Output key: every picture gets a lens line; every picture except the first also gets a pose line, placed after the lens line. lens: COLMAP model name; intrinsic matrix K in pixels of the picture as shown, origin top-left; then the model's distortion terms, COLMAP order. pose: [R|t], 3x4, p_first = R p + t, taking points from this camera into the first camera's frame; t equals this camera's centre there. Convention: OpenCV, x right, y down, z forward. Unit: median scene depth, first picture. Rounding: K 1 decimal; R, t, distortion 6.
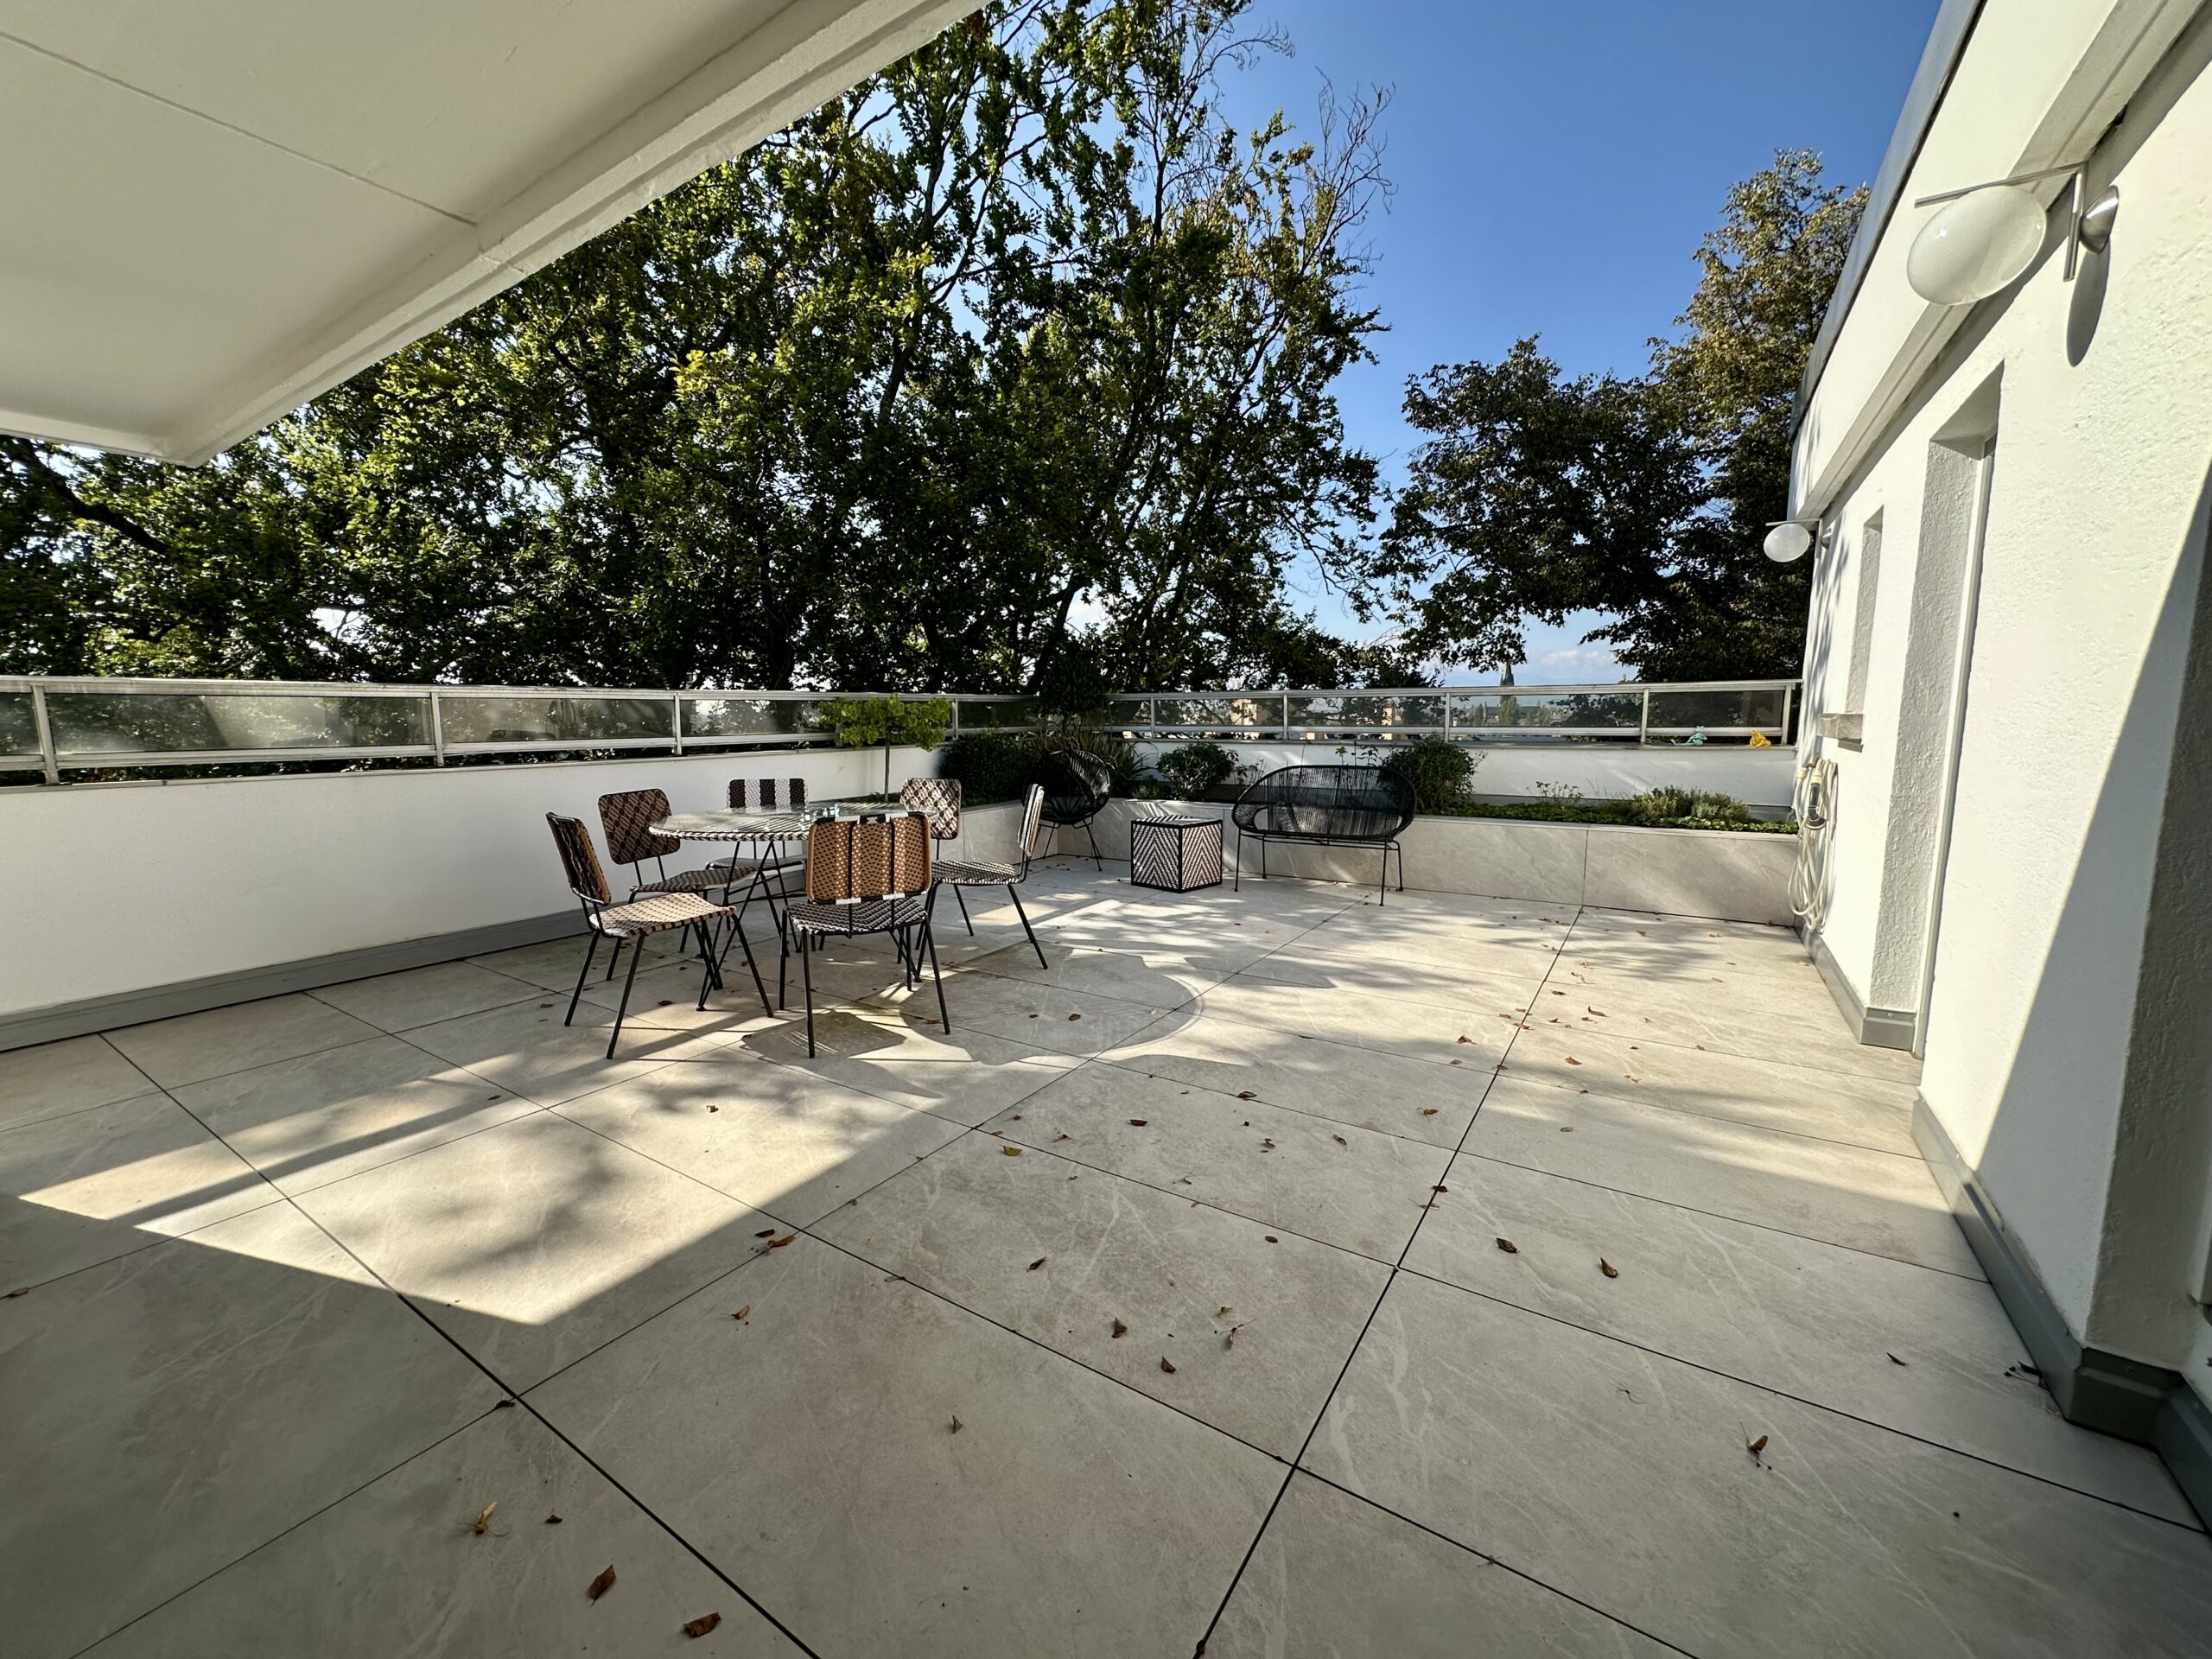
lens RADIAL K [[882.5, 0, 1106.0], [0, 882.5, 829.5], [0, 0, 1]] dist [0.000602, 0.000114]
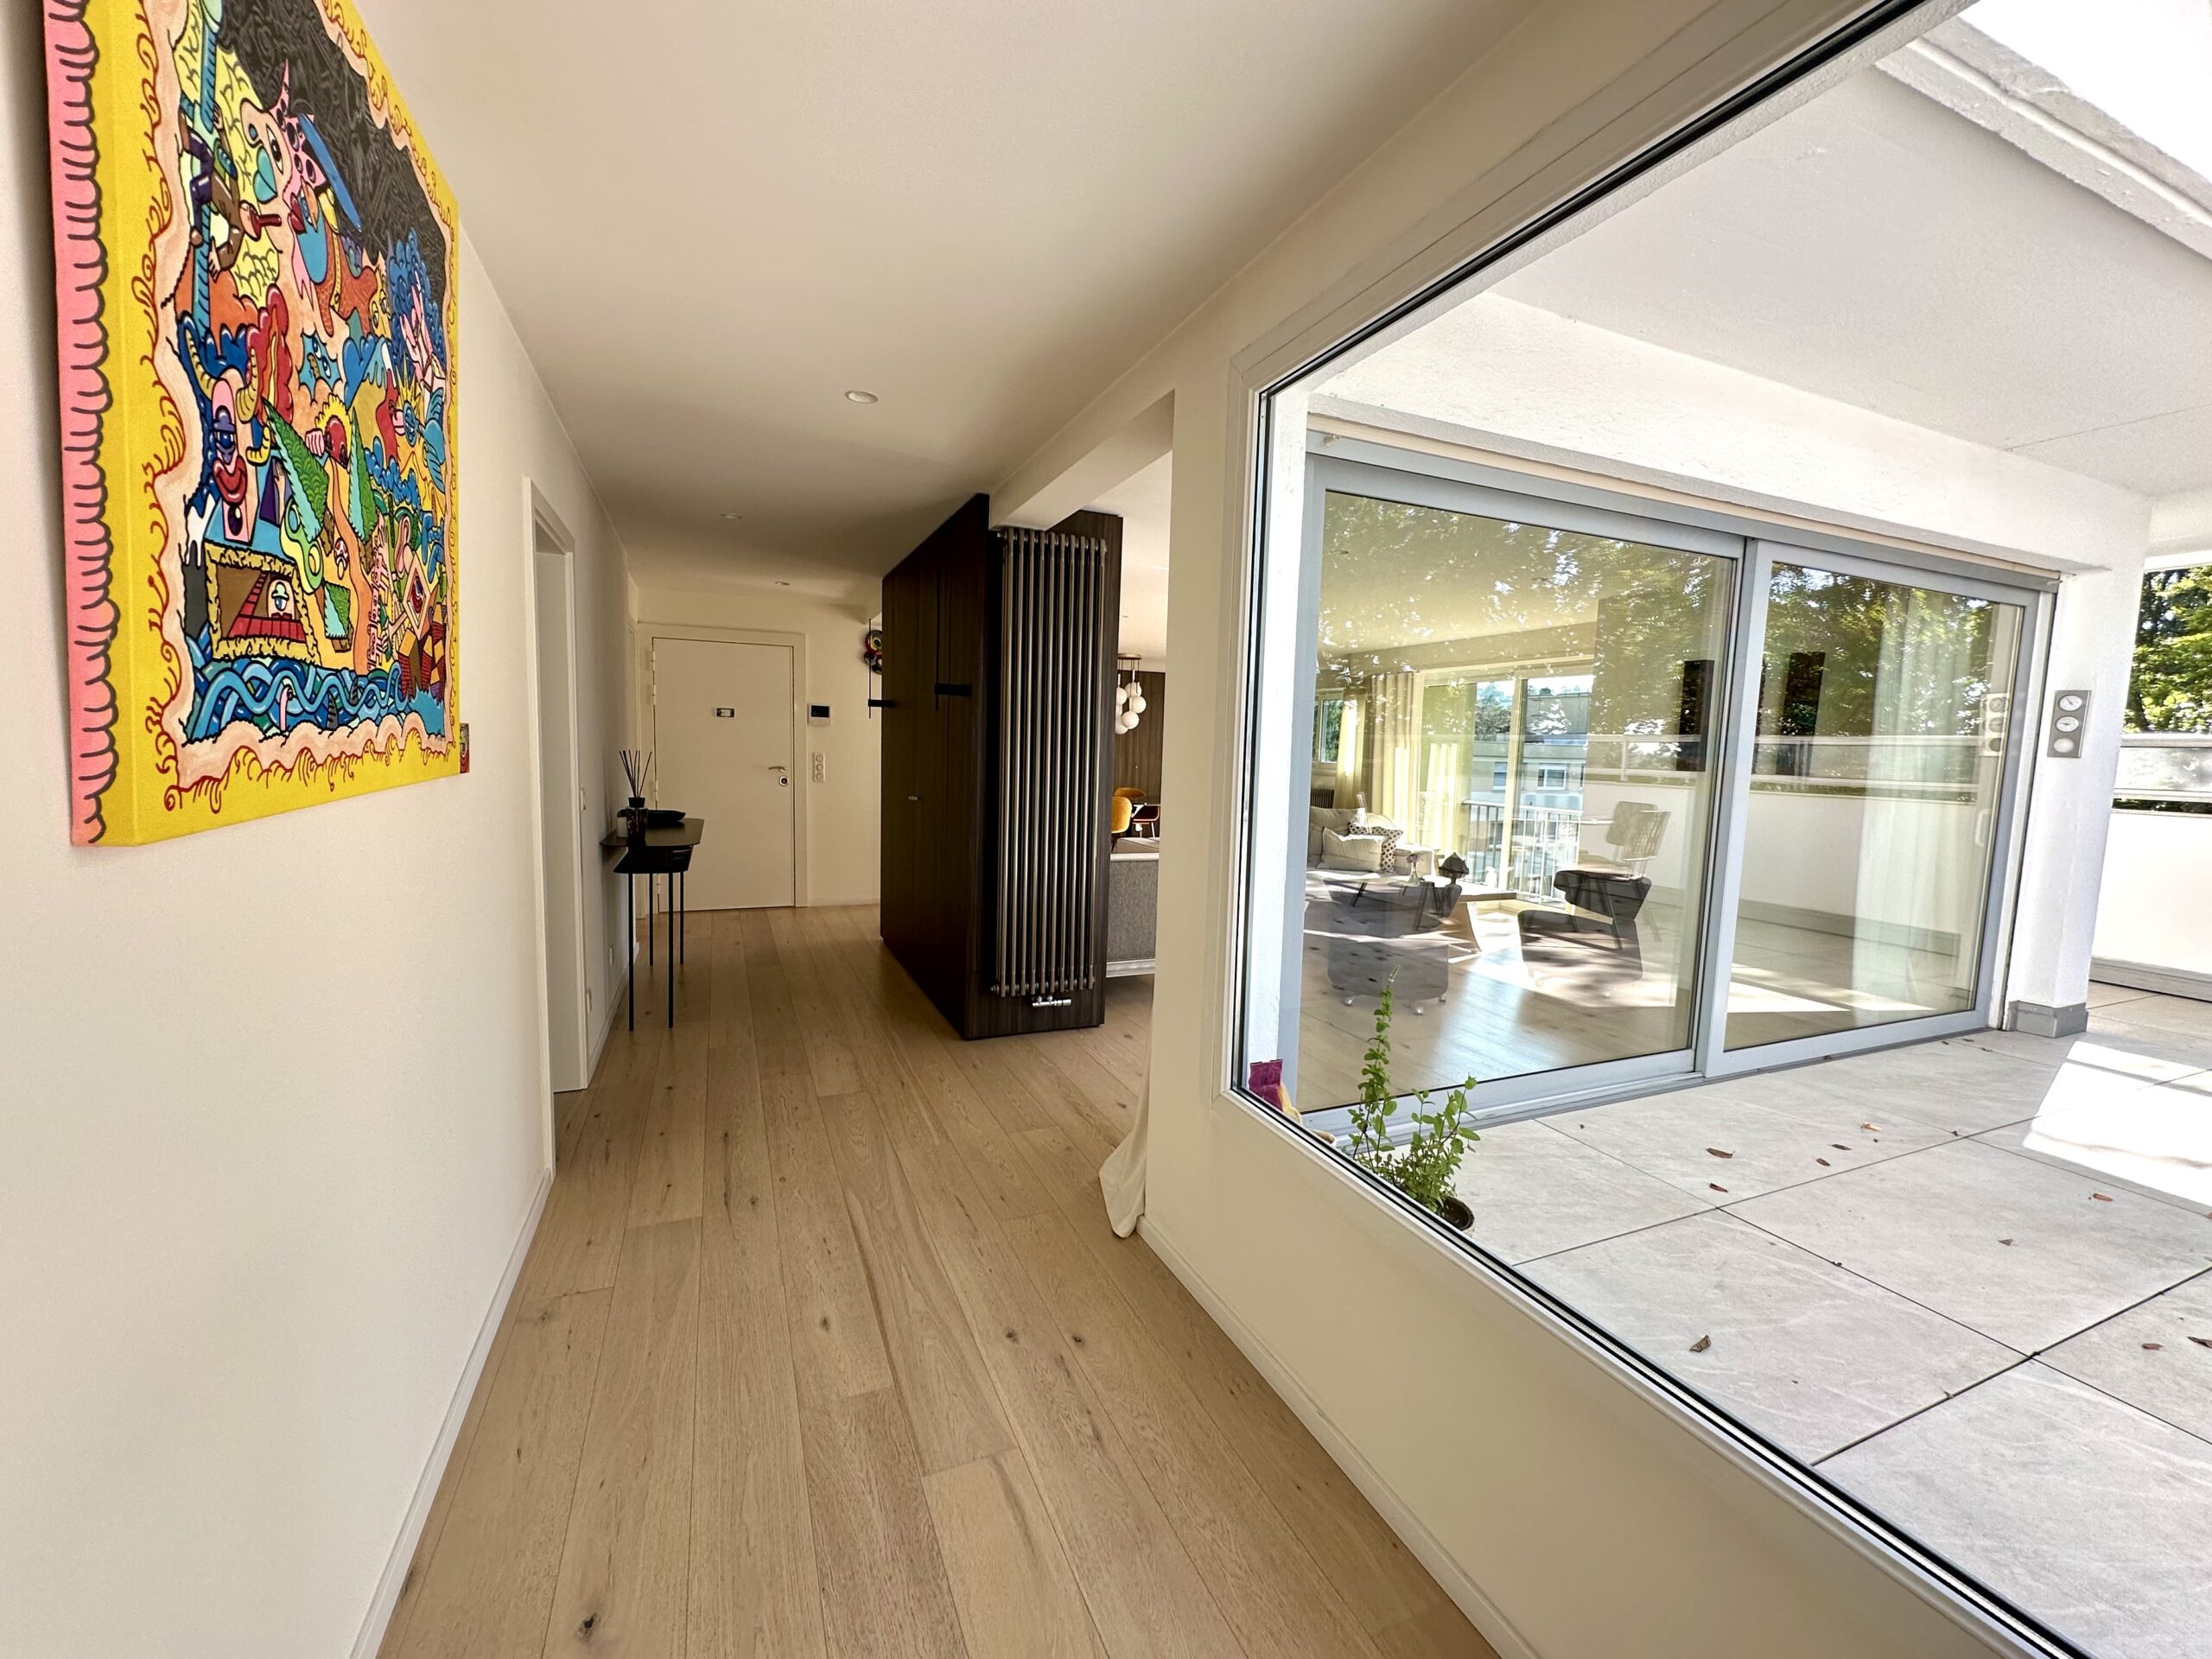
lens RADIAL K [[882.5, 0, 1106.0], [0, 882.5, 829.5], [0, 0, 1]] dist [0.000602, 0.000114]
pose [[-0.555797, 0.069148, -0.828437, 1.767738], [-0.133345, 0.976216, 0.170944, -0.035527], [0.820554, 0.205478, -0.533358, 0.410981]]
